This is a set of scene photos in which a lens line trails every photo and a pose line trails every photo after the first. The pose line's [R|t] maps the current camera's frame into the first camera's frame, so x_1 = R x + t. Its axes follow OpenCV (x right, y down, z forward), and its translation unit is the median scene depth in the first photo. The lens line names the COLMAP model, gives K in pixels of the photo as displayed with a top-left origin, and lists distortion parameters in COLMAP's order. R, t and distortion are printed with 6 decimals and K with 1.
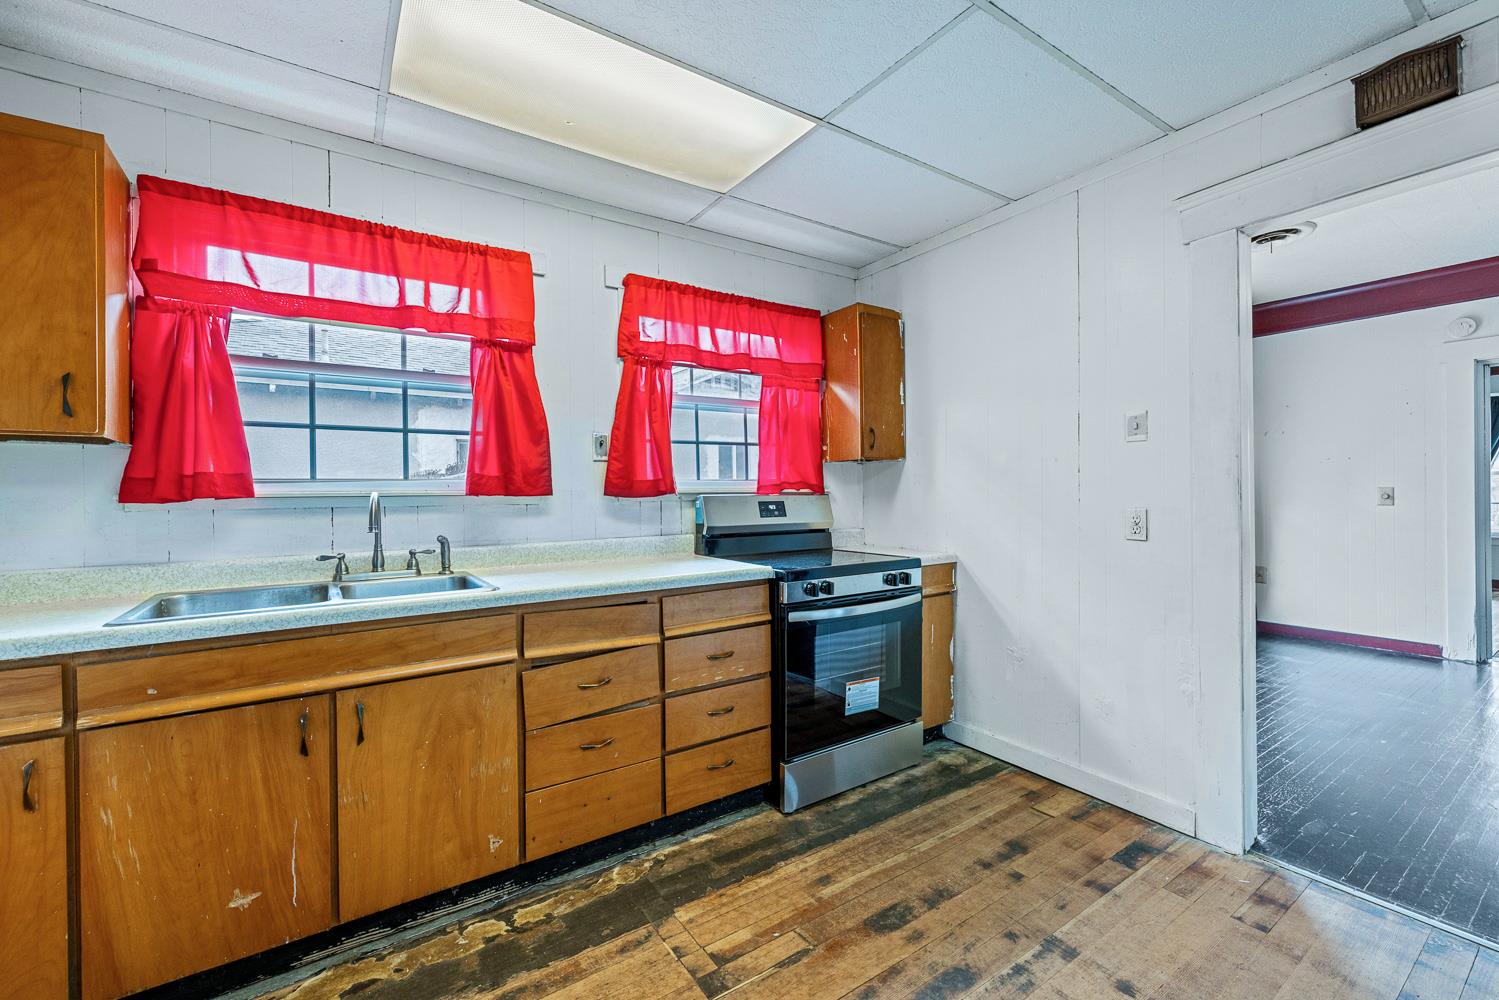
lens RADIAL K [[627.0, 0, 745.7], [0, 627.0, 493.7], [0, 0, 1]] dist [0.001071, 0.000156]
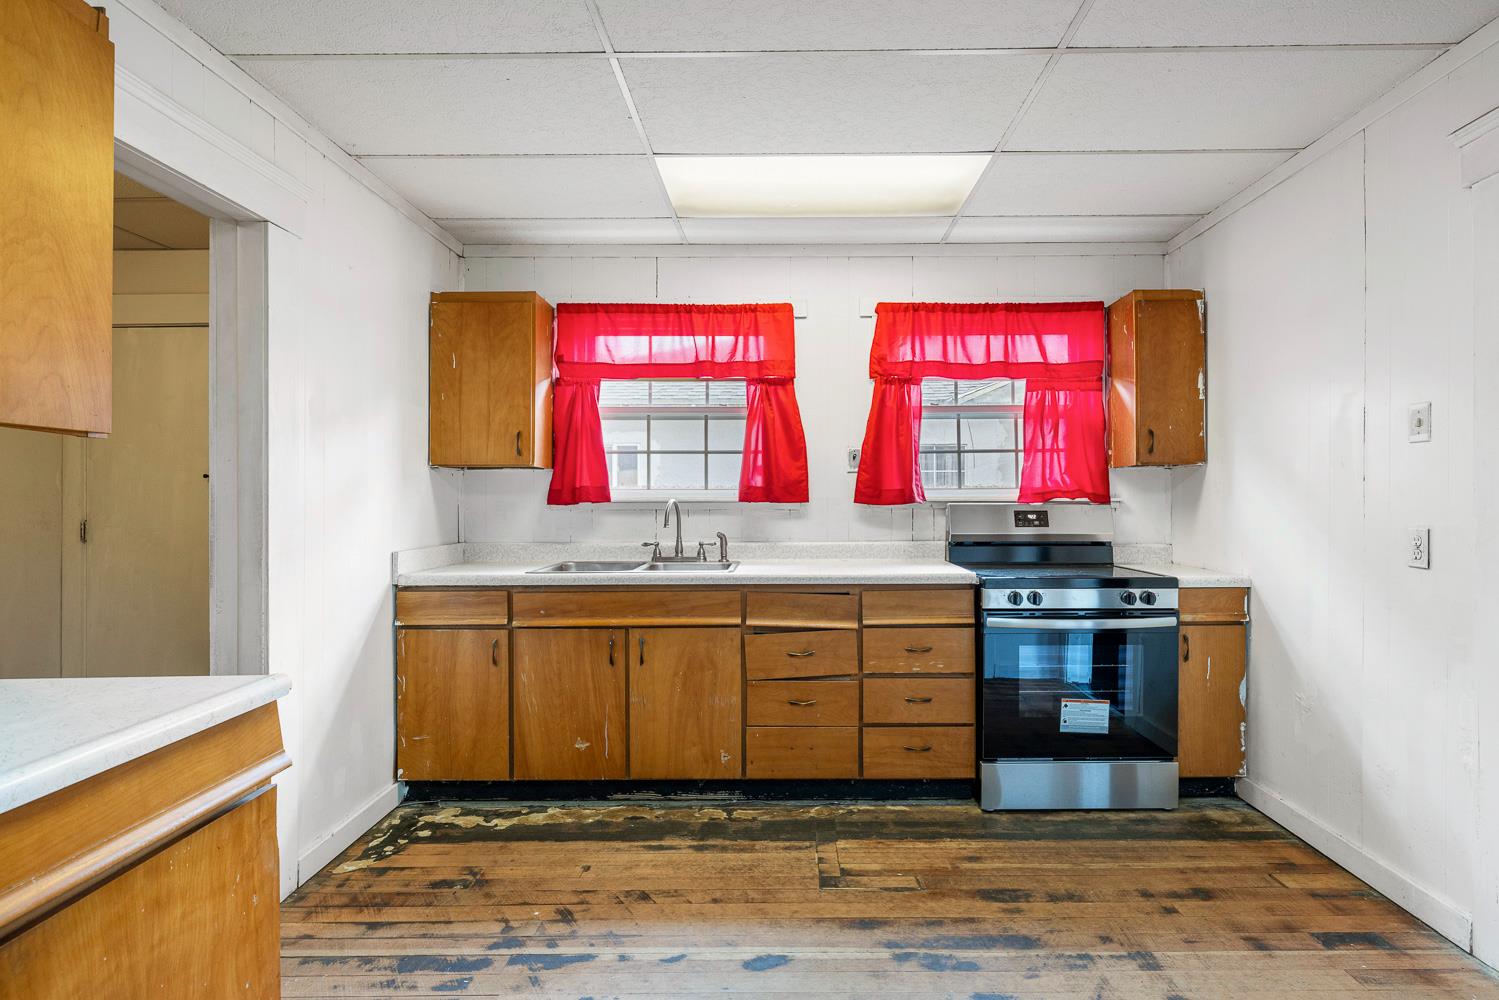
lens RADIAL K [[753.3, 0, 771.4], [0, 753.3, 496.7], [0, 0, 1]] dist [-0.009695, 0.002267]
pose [[0.822642, 0.006760, -0.568520, 0.529154], [-0.007505, 0.999971, 0.001031, -0.010771], [0.568511, 0.003419, 0.822669, -0.253207]]
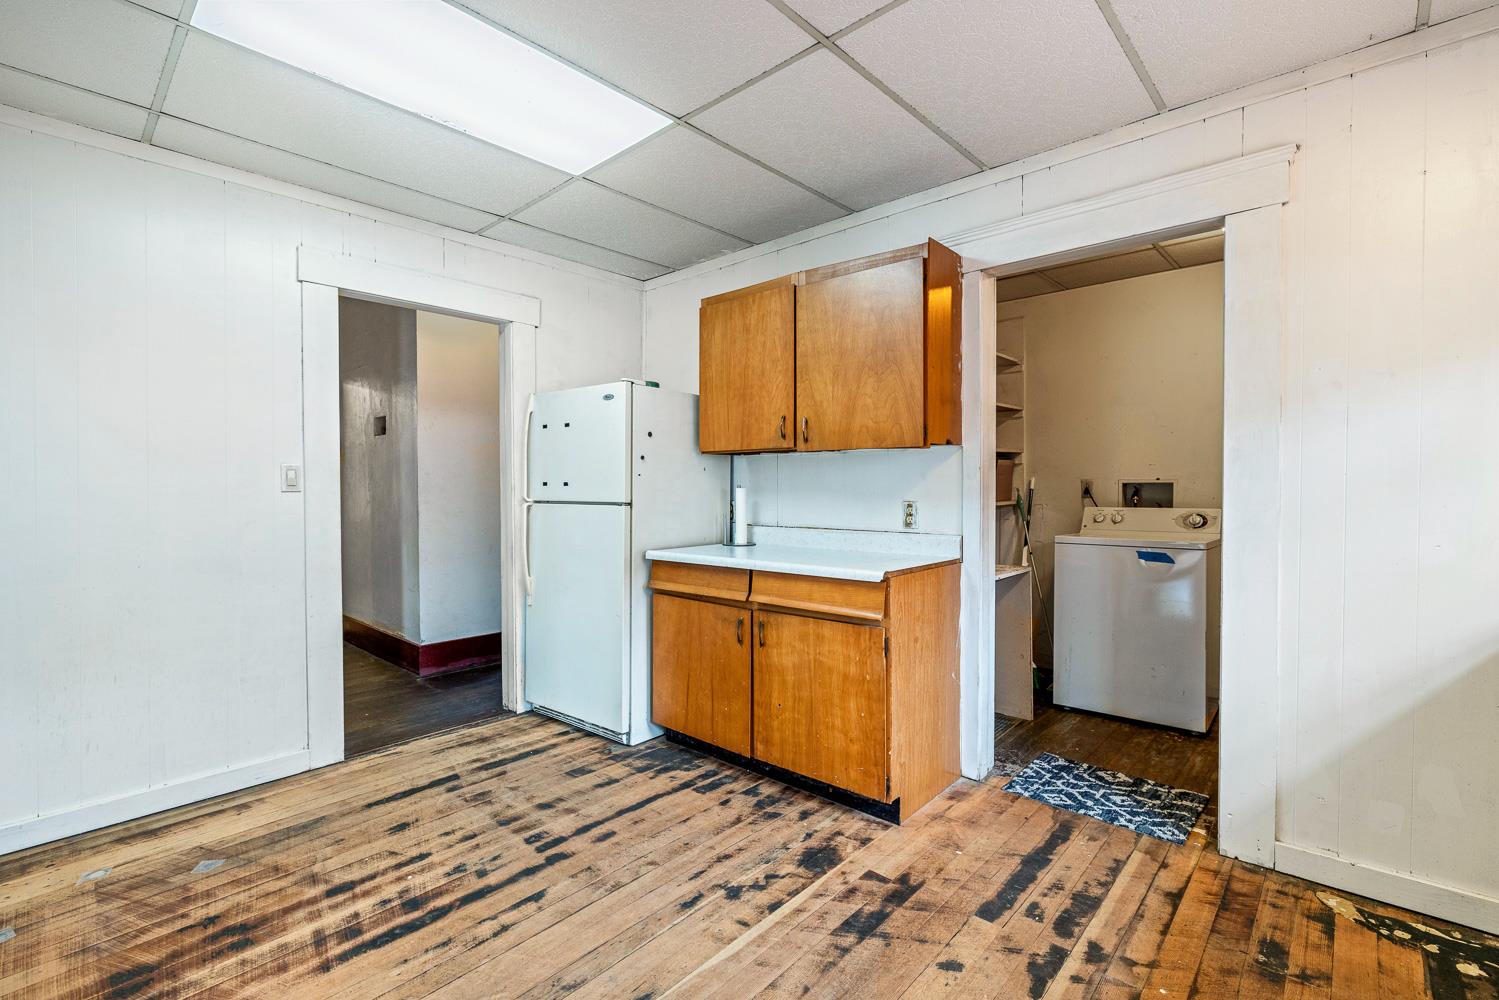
lens RADIAL K [[665.8, 0, 760.6], [0, 665.8, 492.7], [0, 0, 1]] dist [-0.002970, 0.000209]
pose [[-0.966786, 0.020454, -0.254769, 0.276218], [0.016555, 0.999711, 0.017437, -0.001693], [0.255052, 0.012640, -0.966845, 1.027522]]
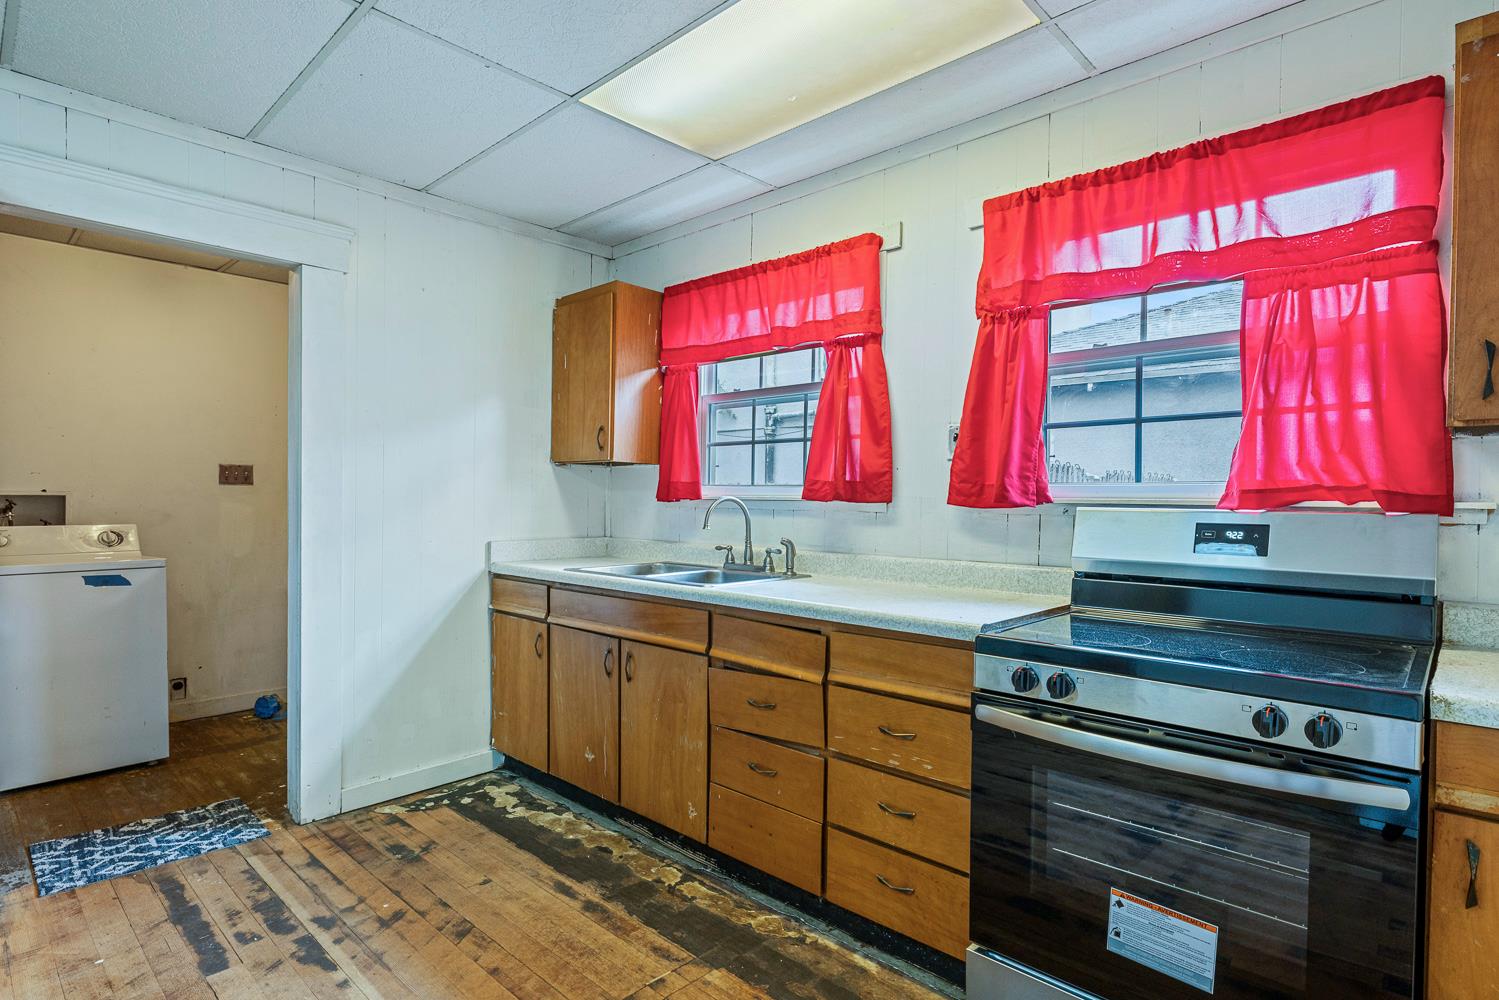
lens RADIAL K [[753.3, 0, 739.3], [0, 753.3, 514.3], [0, 0, 1]] dist [-0.009695, 0.002267]
pose [[0.224529, 0.032207, -0.973935, 0.782746], [-0.015685, 0.999444, 0.029435, -0.010621], [0.974341, 0.008667, 0.224909, 0.671532]]
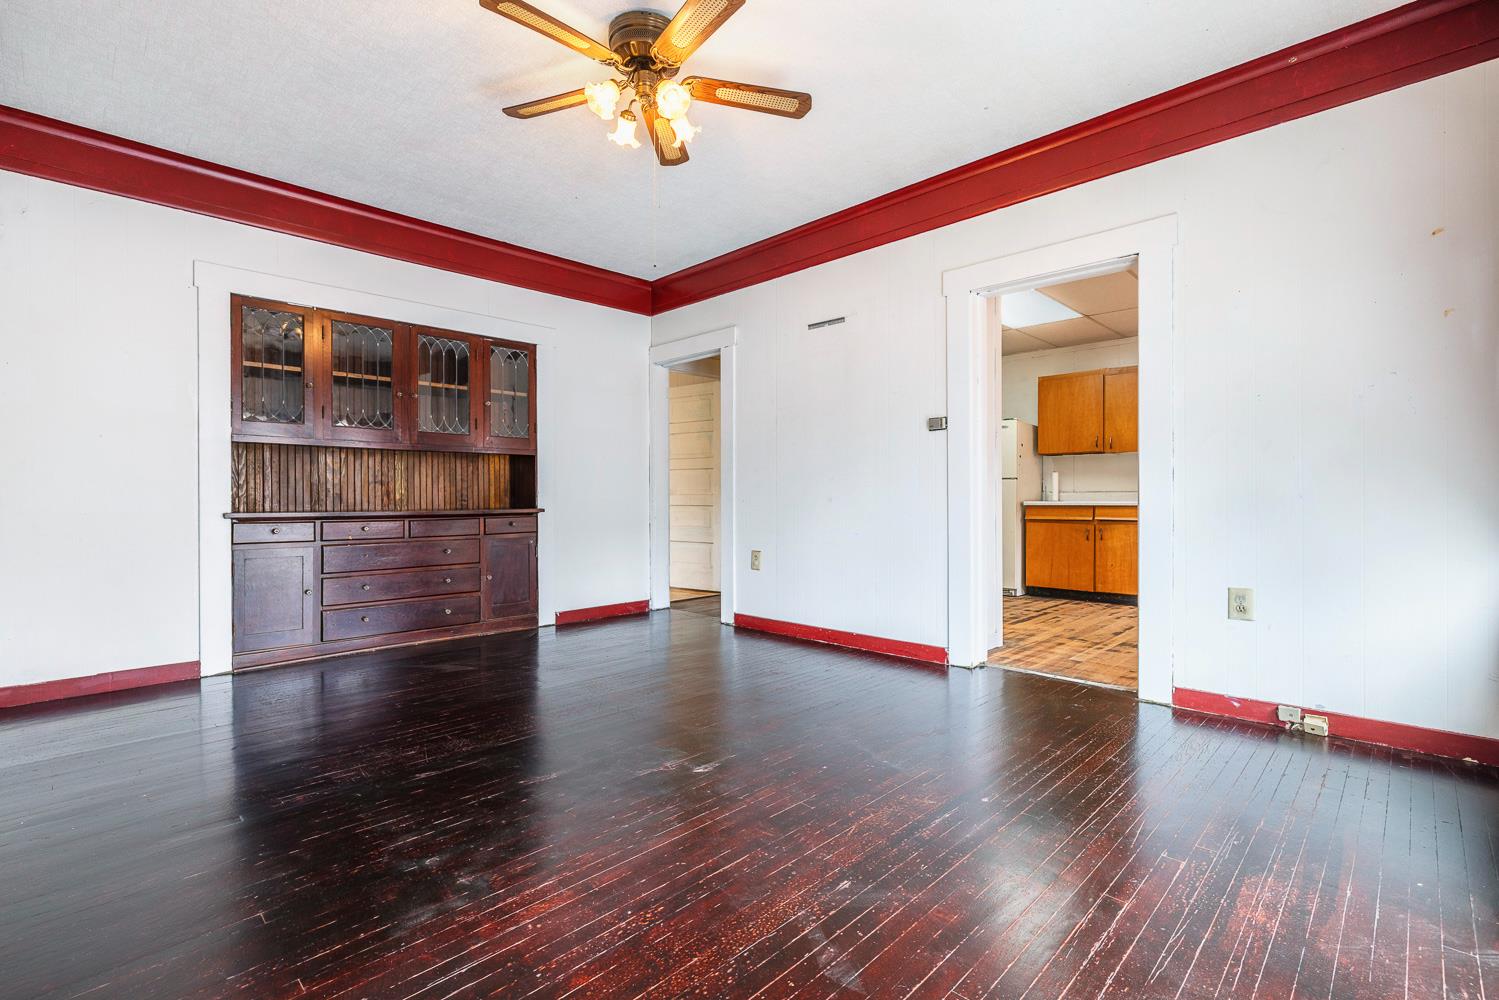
lens RADIAL K [[665.8, 0, 746.2], [0, 665.8, 497.0], [0, 0, 1]] dist [-0.002970, 0.000209]
pose [[-0.983732, 0.008851, -0.179426, 1.907205], [0.009455, 0.999952, -0.002508, 0.121777], [0.179395, -0.004164, -0.983768, 2.283408]]
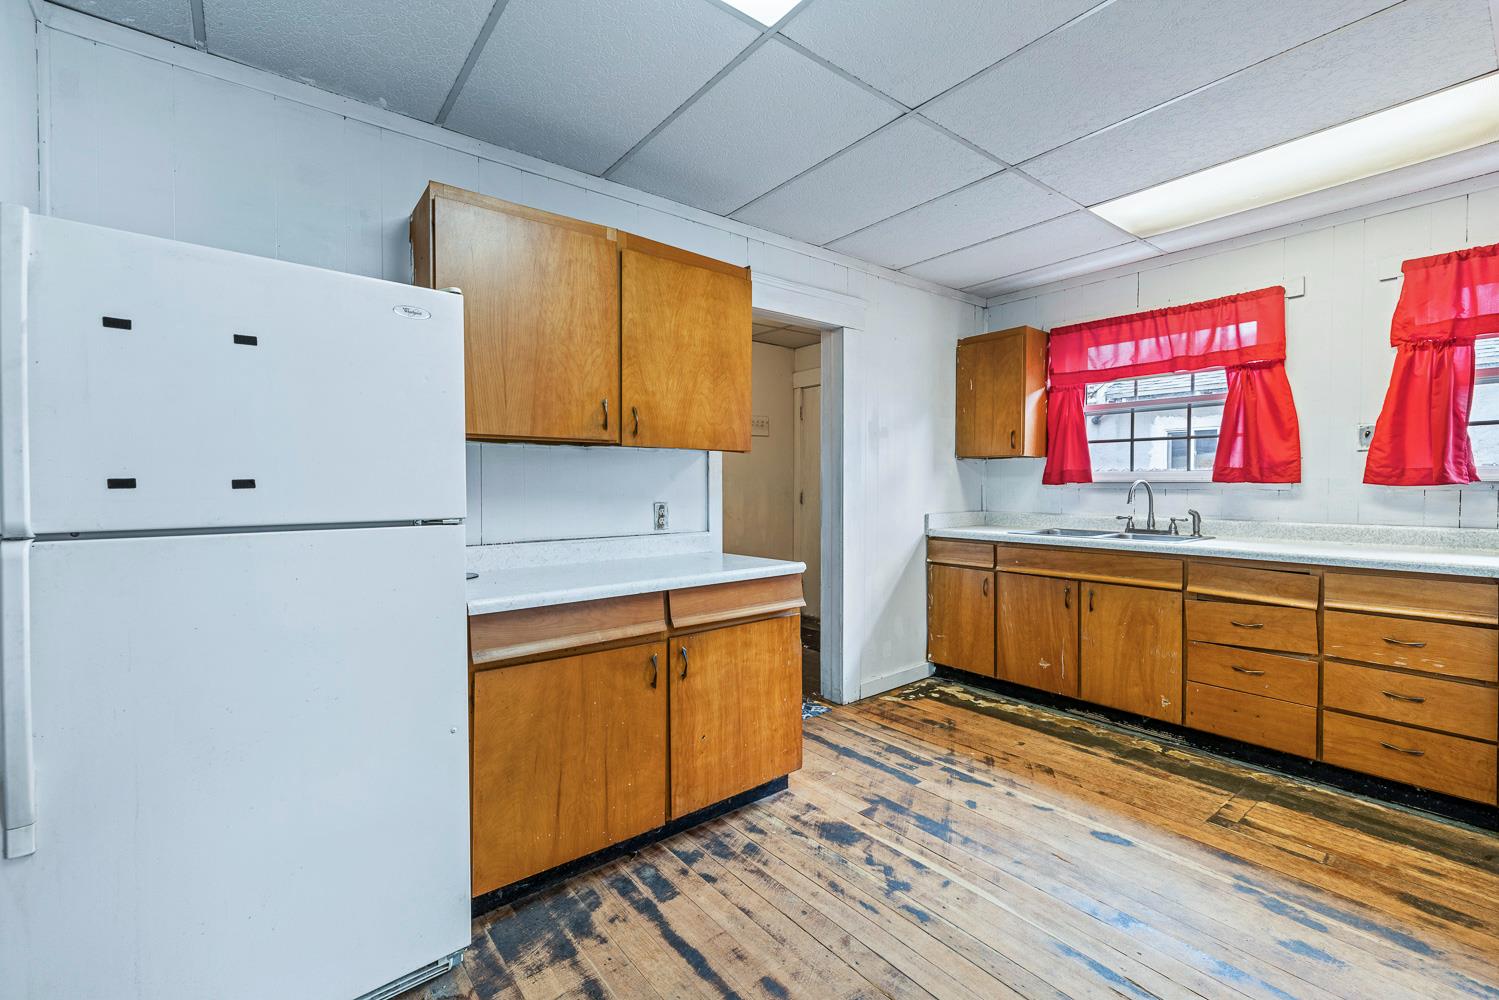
lens RADIAL K [[627.0, 0, 756.4], [0, 627.0, 492.1], [0, 0, 1]] dist [0.001071, 0.000156]
pose [[0.077175, 0.024776, -0.996710, 0.940657], [-0.001757, 0.999693, 0.024714, -0.009062], [0.997016, -0.000156, 0.077195, -0.131746]]
